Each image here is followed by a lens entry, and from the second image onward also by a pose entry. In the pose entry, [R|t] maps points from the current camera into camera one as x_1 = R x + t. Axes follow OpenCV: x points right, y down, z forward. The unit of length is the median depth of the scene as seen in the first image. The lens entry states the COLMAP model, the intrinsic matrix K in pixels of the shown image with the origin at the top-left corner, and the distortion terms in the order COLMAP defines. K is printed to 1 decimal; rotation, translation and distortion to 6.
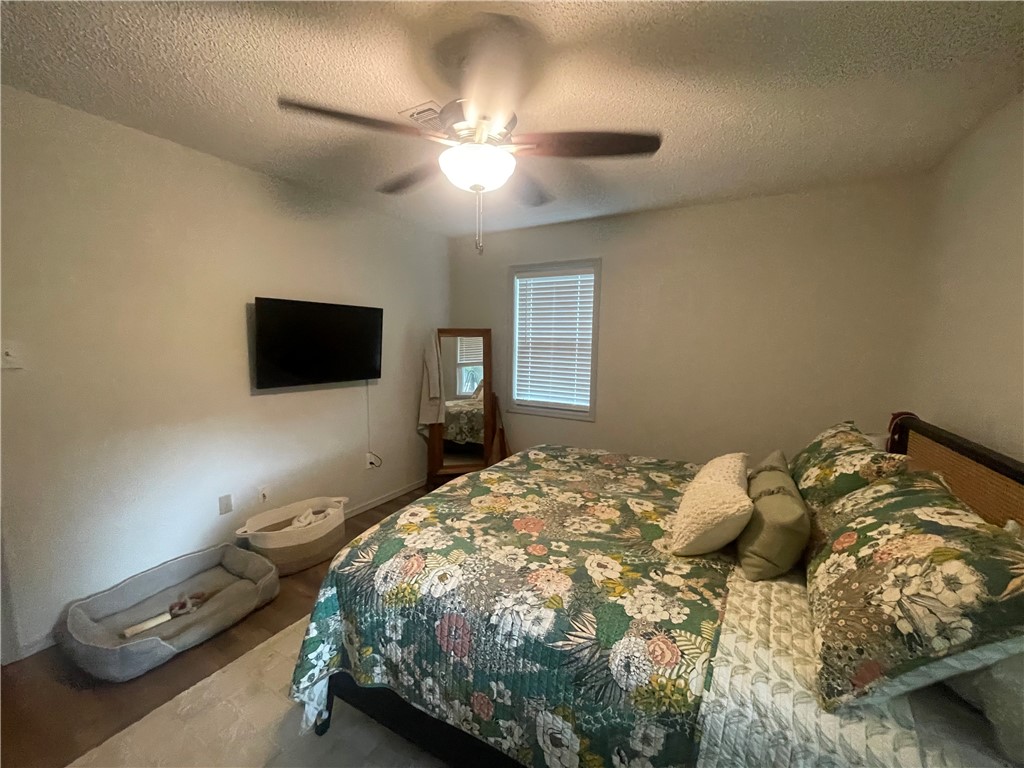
lens RADIAL K [[413.5, 0, 504.7], [0, 413.5, 390.1], [0, 0, 1]] dist [0.000836, 0.000169]
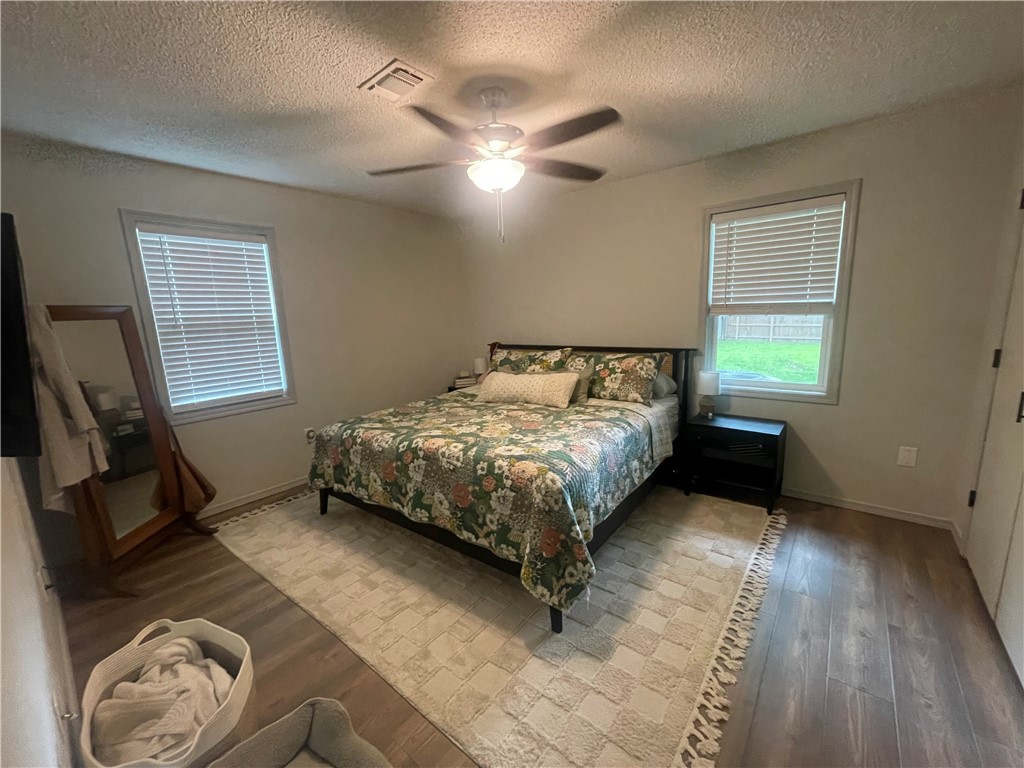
lens RADIAL K [[413.5, 0, 506.9], [0, 413.5, 391.6], [0, 0, 1]] dist [0.000836, 0.000169]
pose [[0.156730, -0.211362, 0.964760, -1.324278], [0.160005, 0.969362, 0.186377, -0.100195], [-0.974594, 0.125155, 0.185747, 0.717458]]
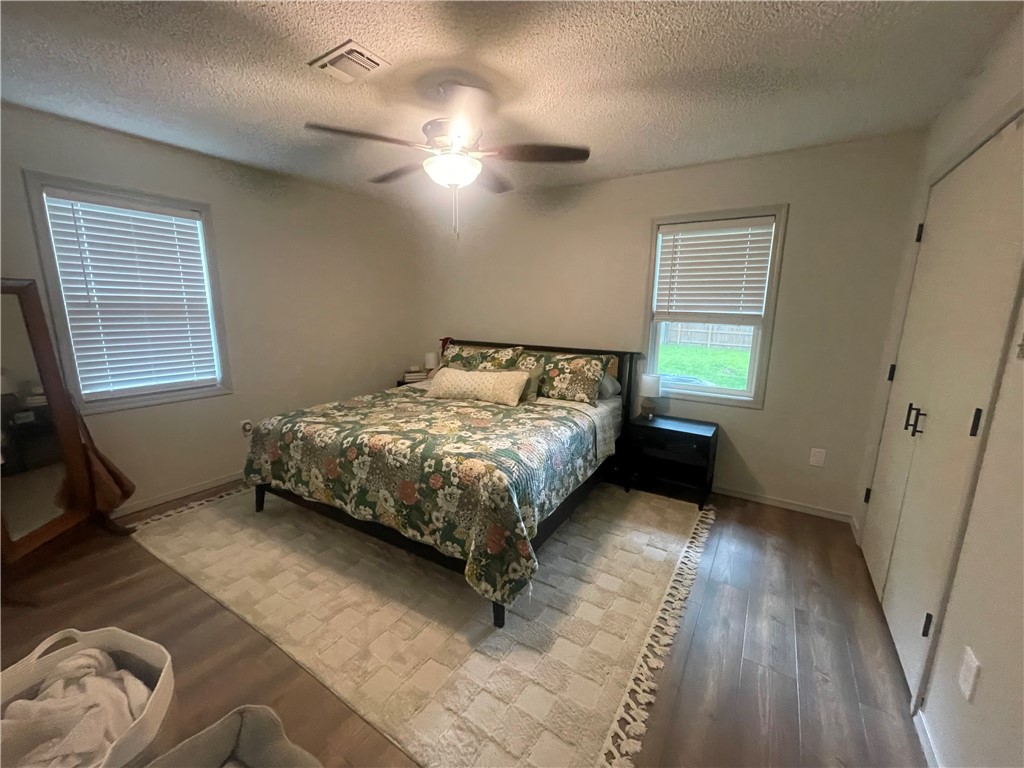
lens RADIAL K [[413.5, 0, 506.7], [0, 413.5, 391.7], [0, 0, 1]] dist [0.000836, 0.000169]
pose [[0.050009, -0.217492, 0.974780, -1.329307], [0.108674, 0.971391, 0.211161, -0.105899], [-0.992819, 0.095373, 0.072214, 0.711253]]
